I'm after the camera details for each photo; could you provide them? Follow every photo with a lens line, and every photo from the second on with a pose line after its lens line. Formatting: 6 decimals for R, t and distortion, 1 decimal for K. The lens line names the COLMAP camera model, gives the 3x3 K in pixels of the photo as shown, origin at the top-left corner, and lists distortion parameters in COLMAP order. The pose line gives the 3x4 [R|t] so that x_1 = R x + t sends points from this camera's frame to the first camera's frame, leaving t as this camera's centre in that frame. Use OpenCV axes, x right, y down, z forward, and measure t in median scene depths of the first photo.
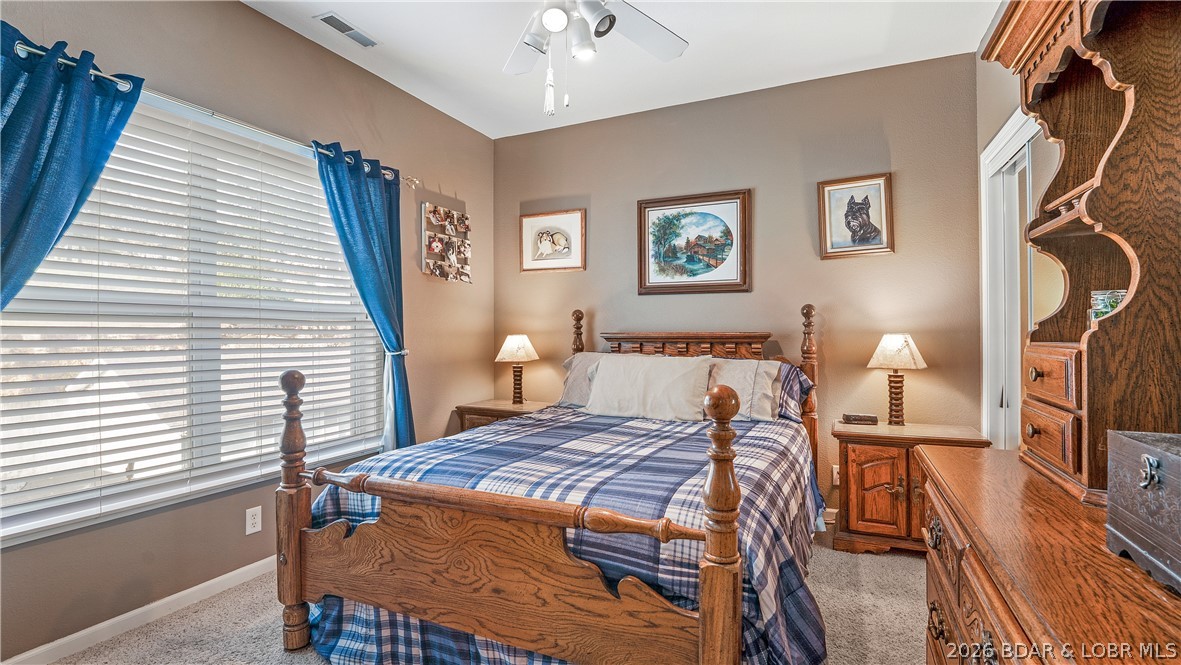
lens RADIAL K [[518.0, 0, 586.9], [0, 518.0, 335.3], [0, 0, 1]] dist [-0.028101, -0.000359]
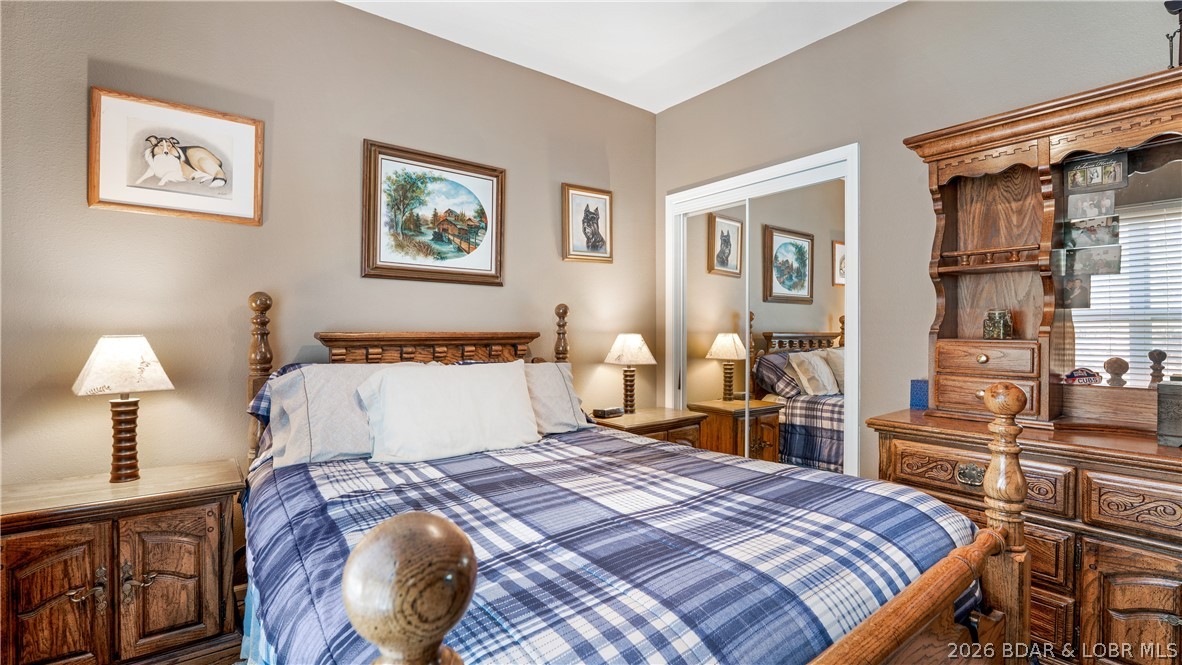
lens RADIAL K [[518.5, 0, 587.0], [0, 518.5, 326.8], [0, 0, 1]] dist [-0.028101, -0.000359]
pose [[0.466104, 0.010005, 0.884673, -0.380008], [-0.001727, 0.999944, -0.010399, -0.005754], [-0.884728, 0.003319, 0.466096, 0.442941]]
